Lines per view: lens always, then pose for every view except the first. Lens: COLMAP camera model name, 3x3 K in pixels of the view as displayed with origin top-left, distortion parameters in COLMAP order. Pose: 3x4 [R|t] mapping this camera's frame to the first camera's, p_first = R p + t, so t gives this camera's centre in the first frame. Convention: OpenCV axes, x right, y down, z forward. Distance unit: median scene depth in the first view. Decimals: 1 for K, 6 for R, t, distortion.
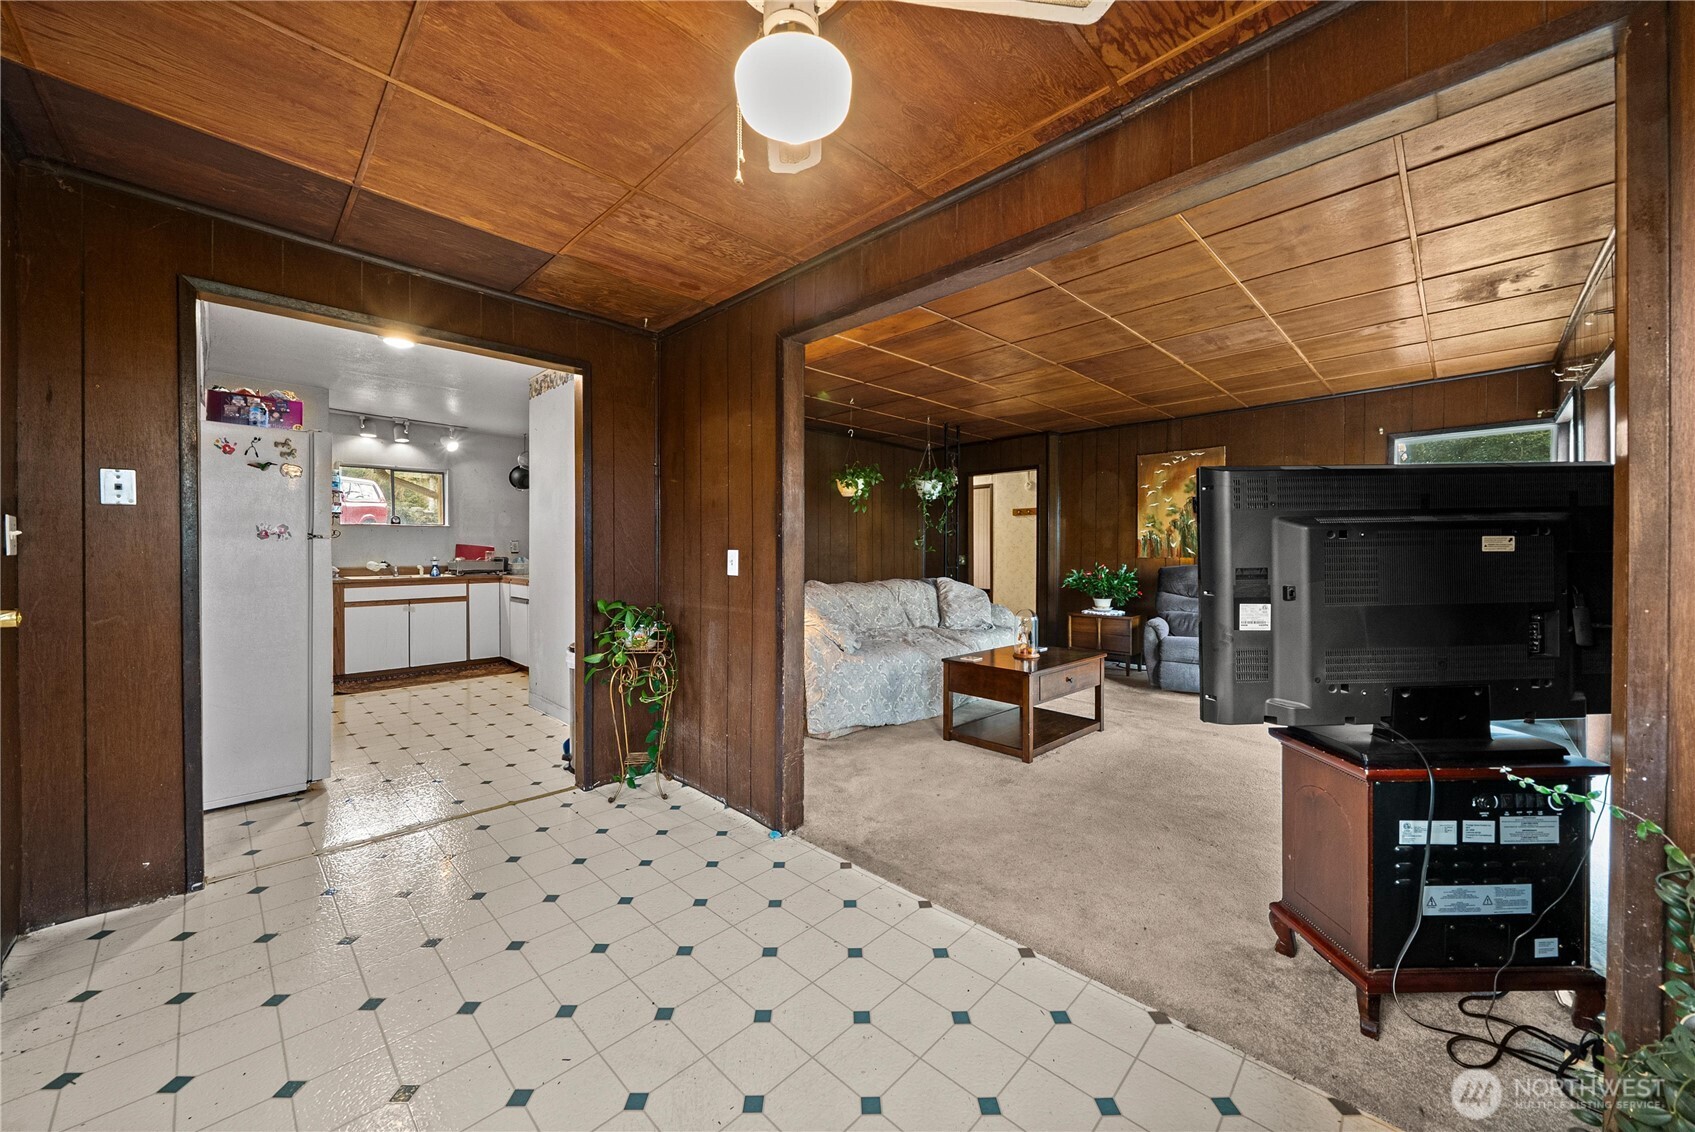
lens RADIAL K [[618.1, 0, 847.2], [0, 618.1, 560.6], [0, 0, 1]] dist [-0.003126, -0.000054]
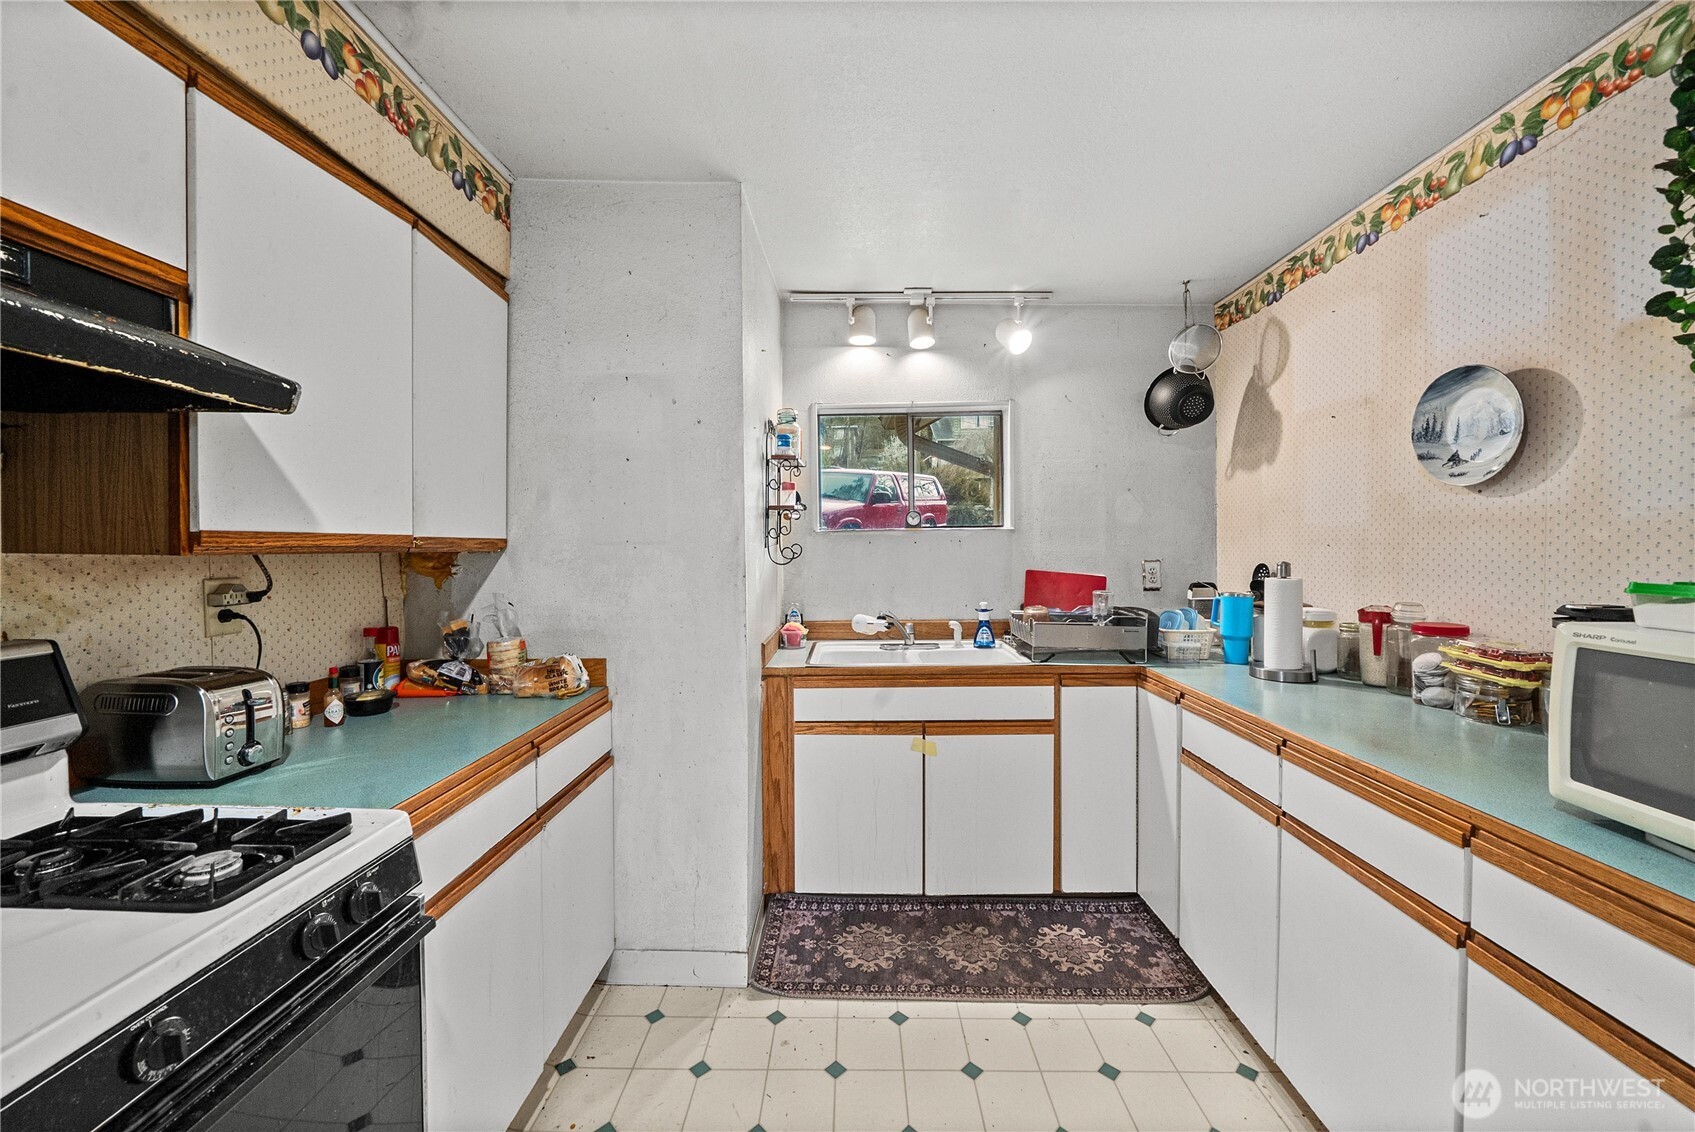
lens RADIAL K [[648.8, 0, 849.3], [0, 648.8, 550.1], [0, 0, 1]] dist [0.000050, -0.000031]
pose [[0.688619, 0.002631, -0.725119, -0.842079], [-0.009330, 0.999943, -0.005231, -0.081488], [0.725064, 0.010368, 0.688604, 1.290596]]
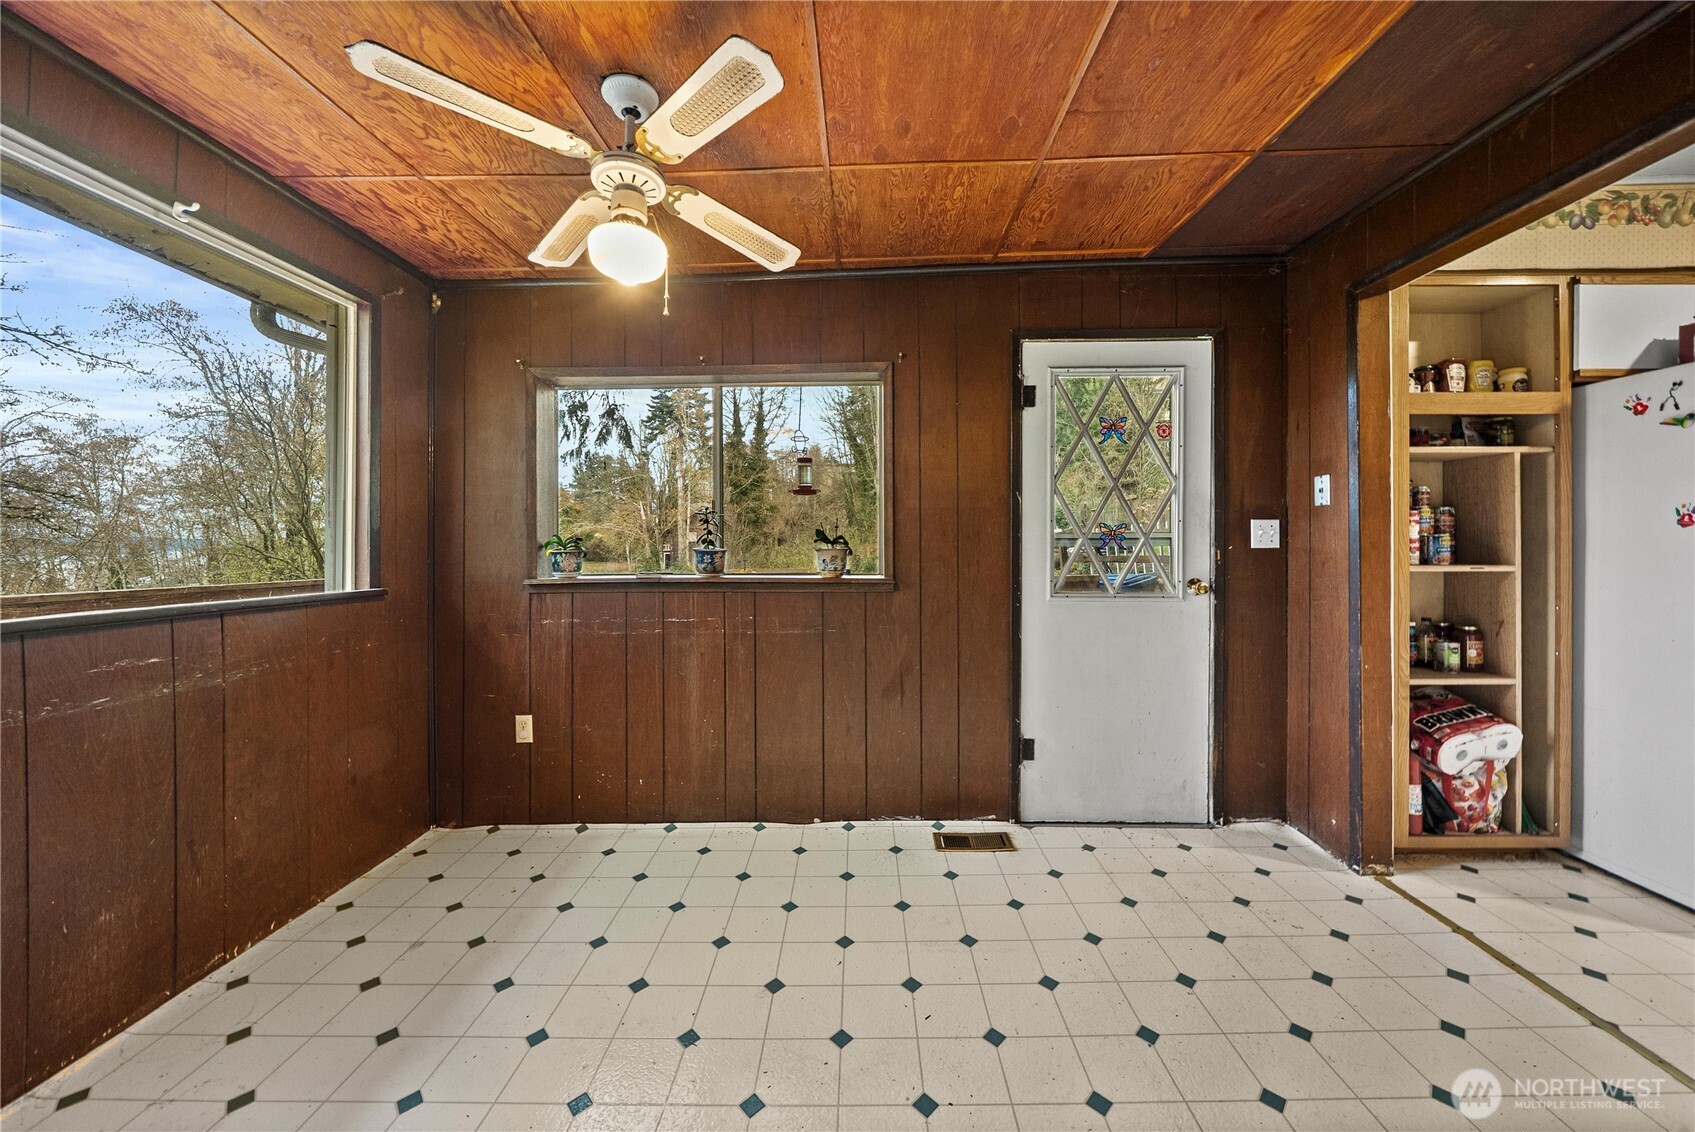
lens RADIAL K [[600.3, 0, 852.8], [0, 600.3, 544.8], [0, 0, 1]] dist [-0.007435, -0.000148]
pose [[-0.728614, 0.004716, -0.684908, 0.173598], [-0.007583, 0.999859, 0.014952, -0.017275], [0.684882, 0.016088, -0.728476, 0.812250]]
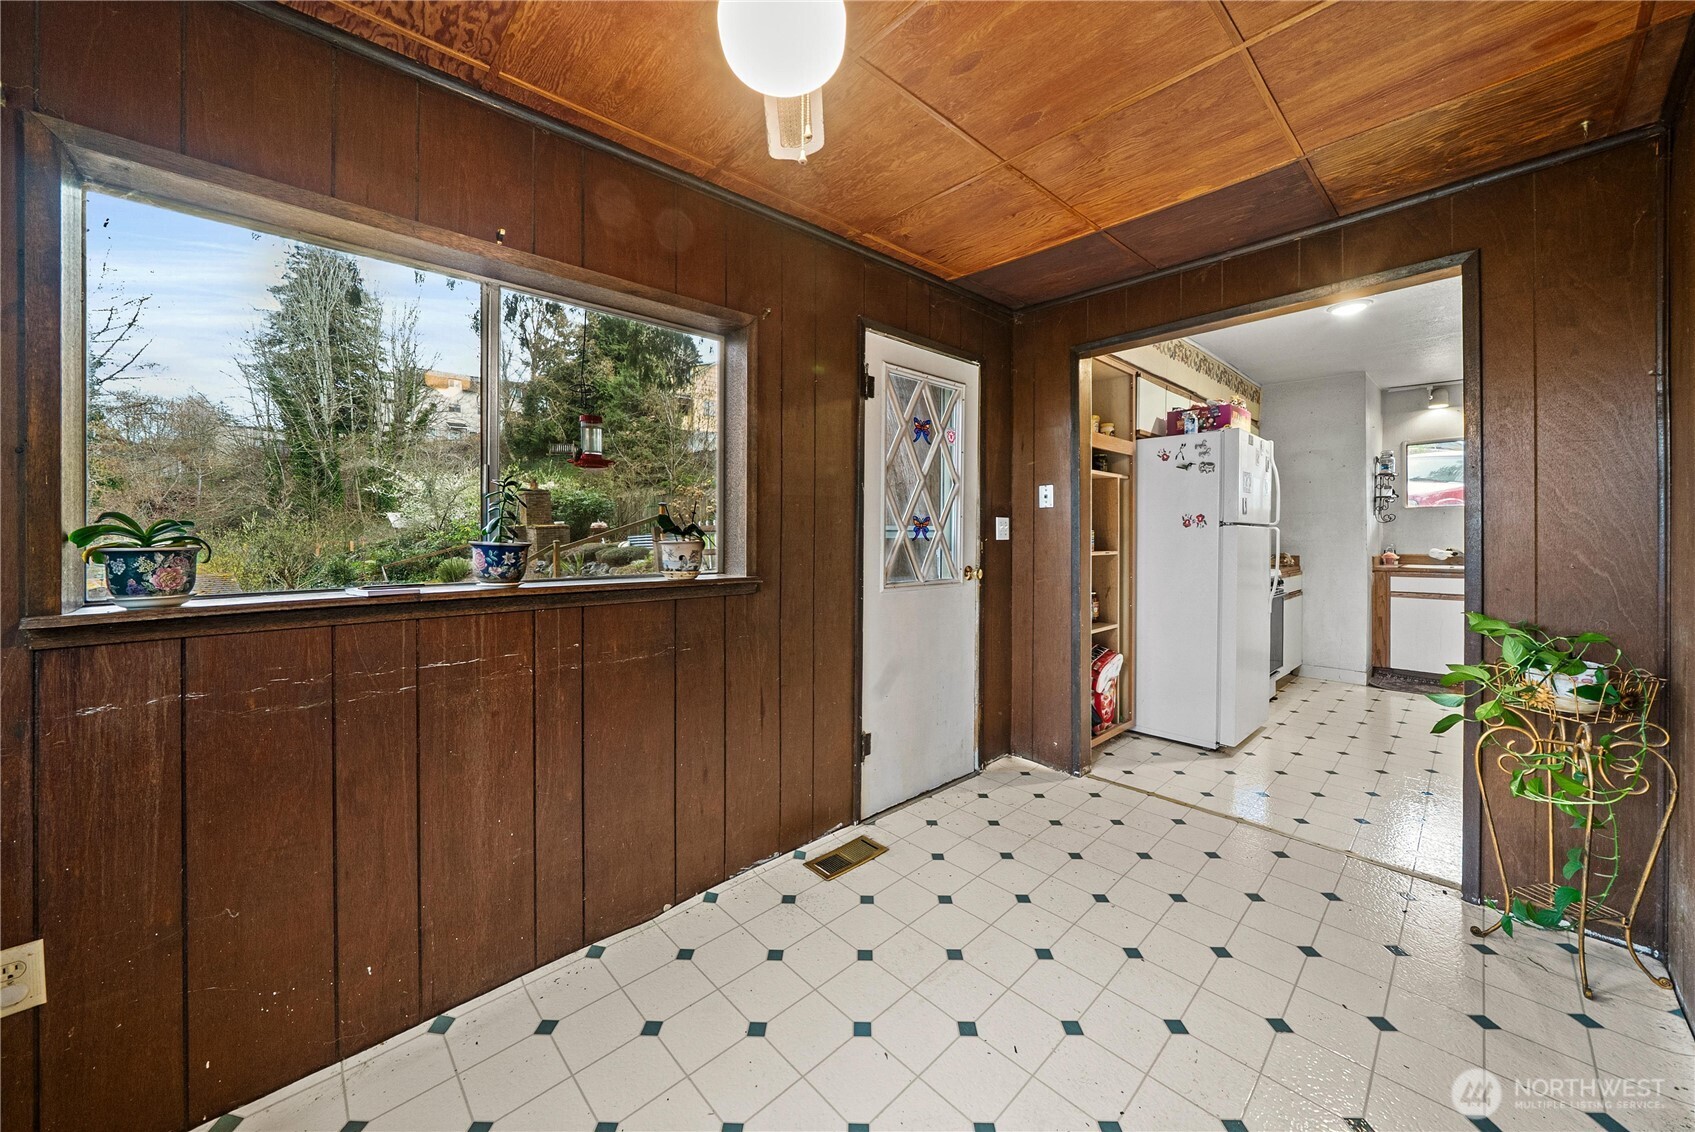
lens RADIAL K [[606.3, 0, 839.1], [0, 606.3, 538.5], [0, 0, 1]] dist [-0.006445, -0.000039]
pose [[-0.051372, 0.002970, -0.998675, 0.258292], [-0.014730, 0.999885, 0.003732, -0.006963], [0.998571, 0.014902, -0.051323, 0.367654]]
